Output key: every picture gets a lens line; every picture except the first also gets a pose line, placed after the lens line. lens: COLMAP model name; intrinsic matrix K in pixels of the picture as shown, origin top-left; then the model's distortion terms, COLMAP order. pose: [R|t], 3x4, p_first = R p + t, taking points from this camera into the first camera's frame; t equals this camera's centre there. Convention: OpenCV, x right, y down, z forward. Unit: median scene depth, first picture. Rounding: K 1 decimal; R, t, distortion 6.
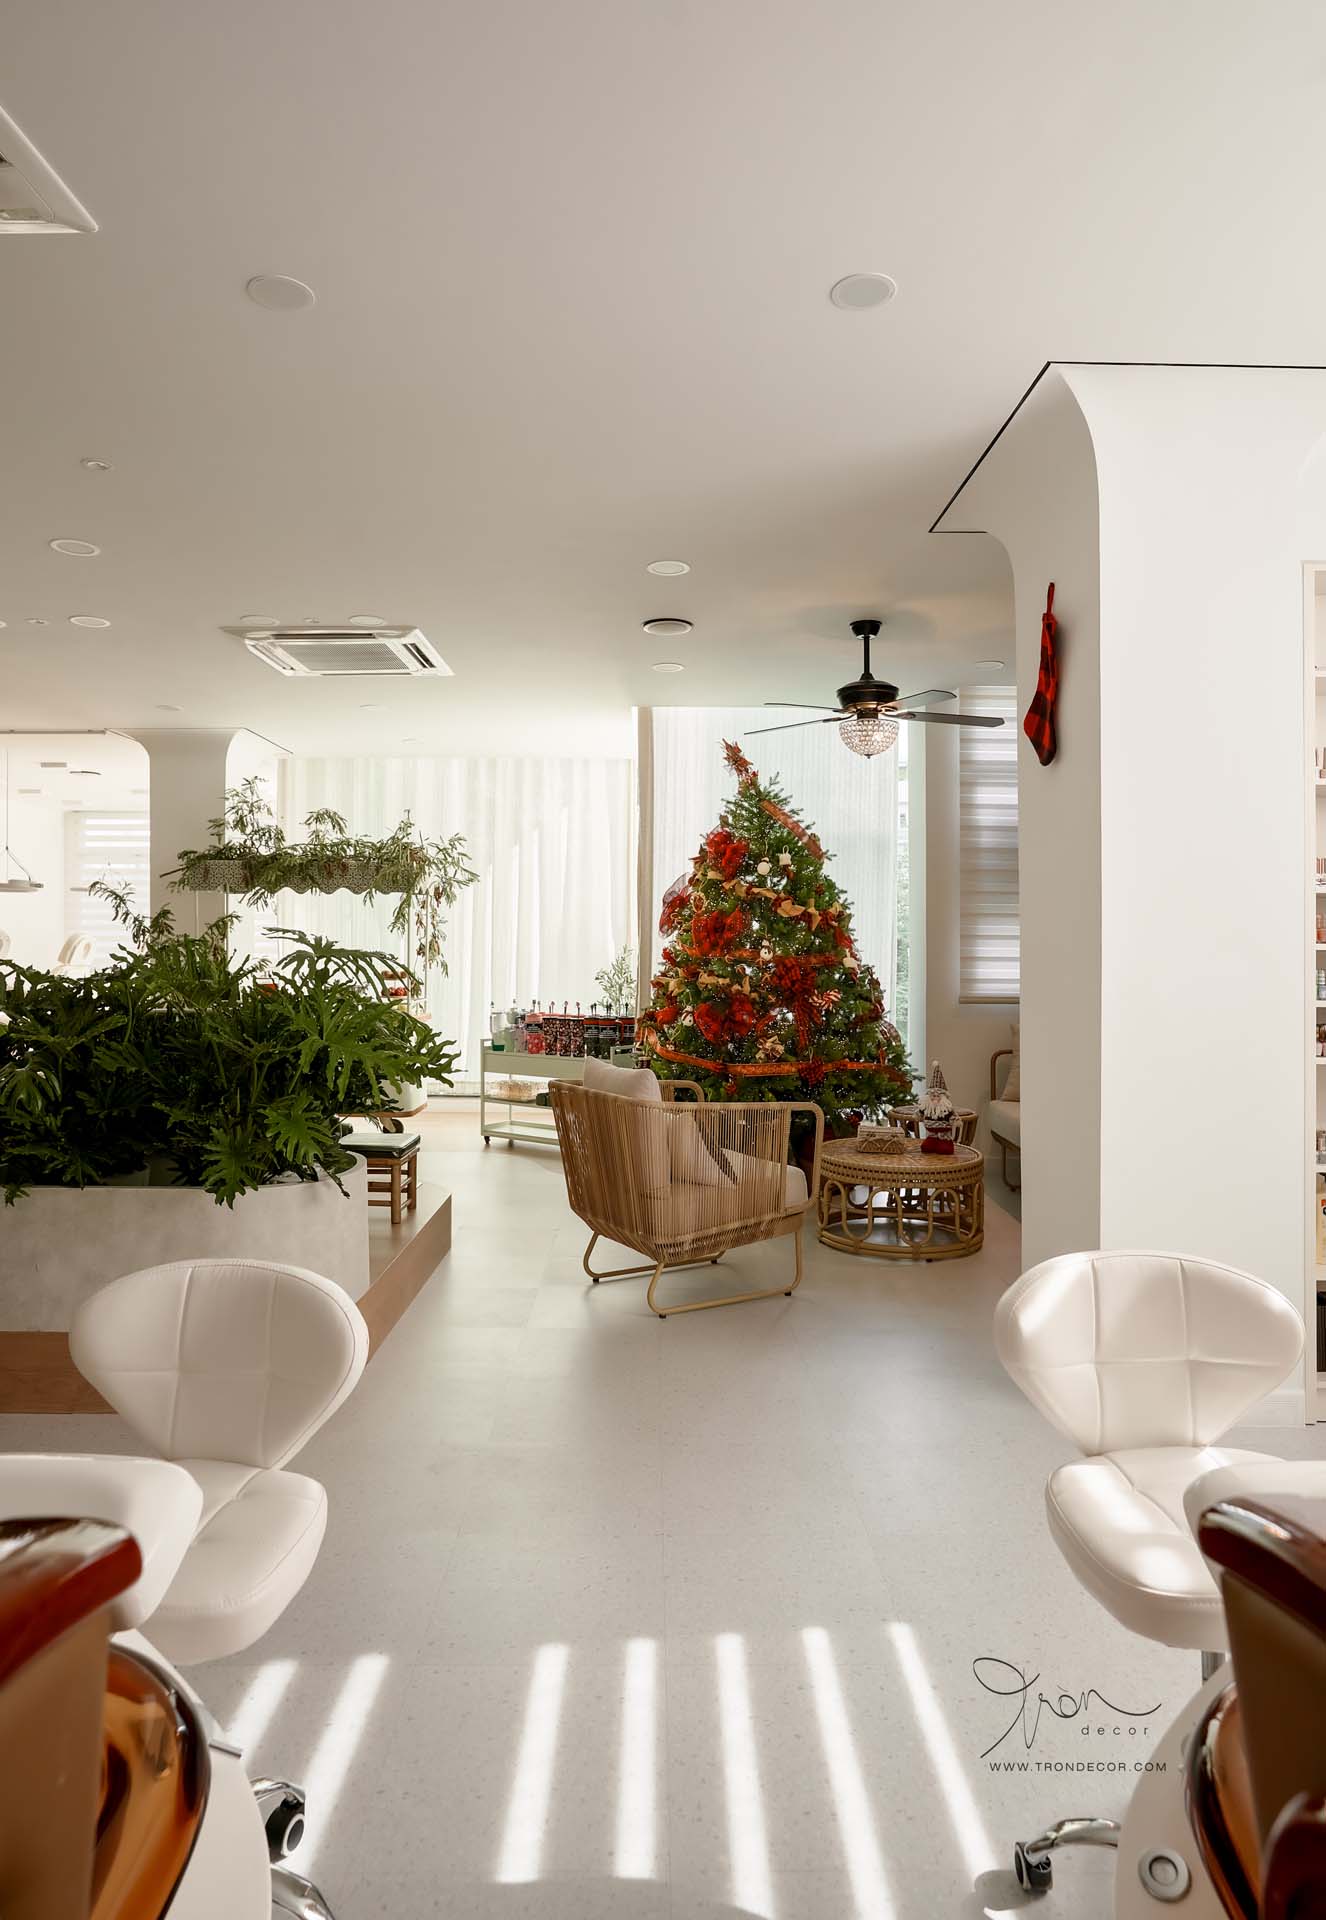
lens RADIAL K [[1112.1, 0, 622.6], [0, 1112.1, 935.2], [0, 0, 1]] dist [-0.023721, 0.004717]
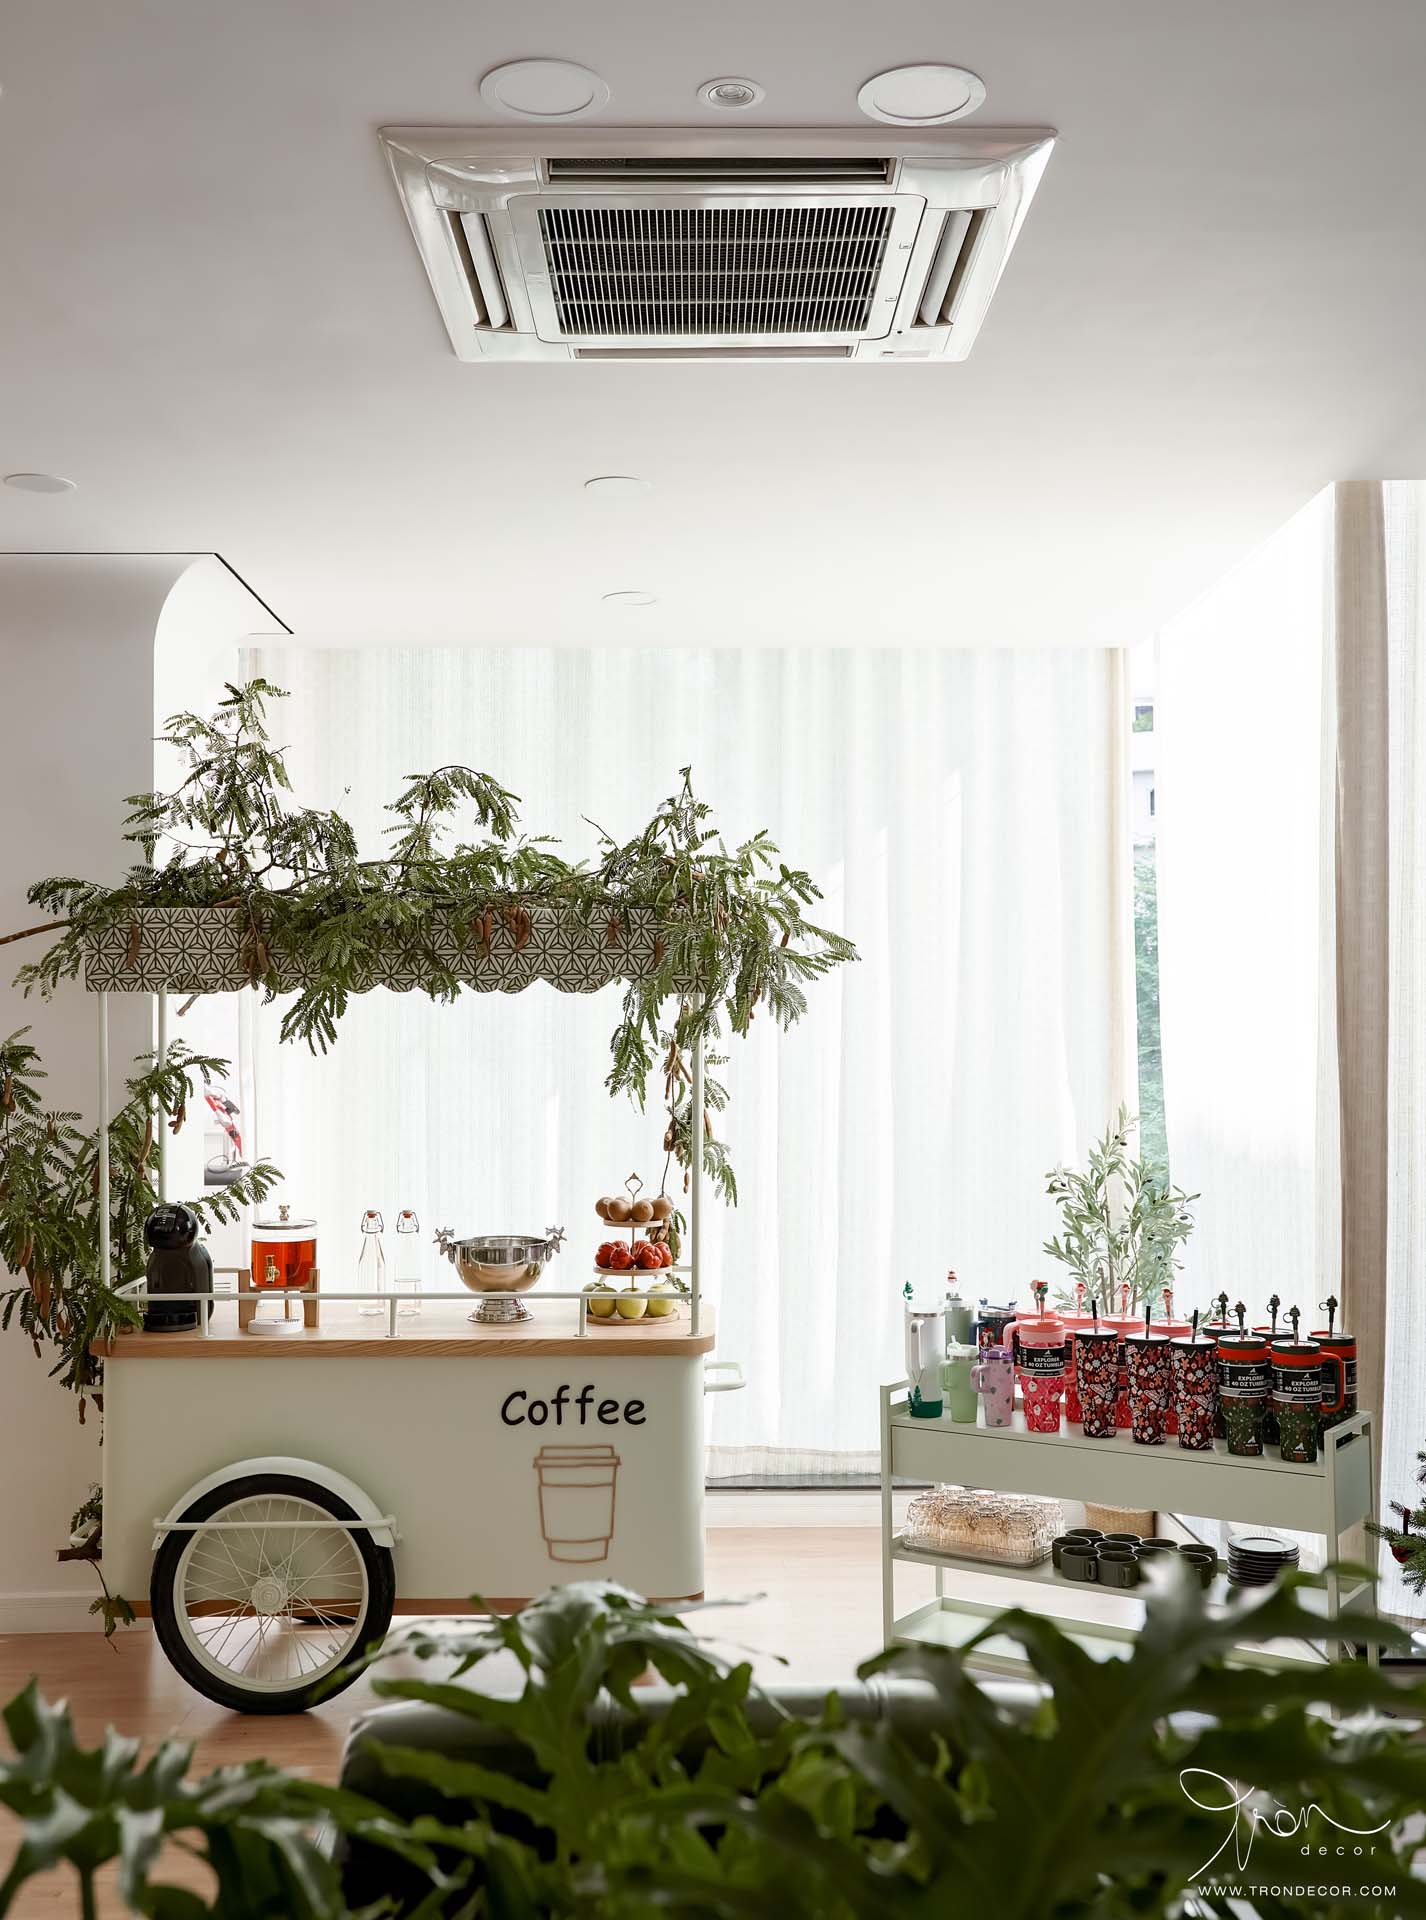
lens RADIAL K [[2050.3, 0, 719.3], [0, 2050.3, 973.3], [0, 0, 1]] dist [0.069977, 0.000000]
pose [[0.999463, -0.006651, 0.032077, -0.206800], [0.007454, 0.999660, -0.024991, -0.027812], [-0.031899, 0.025216, 0.999173, 0.319955]]
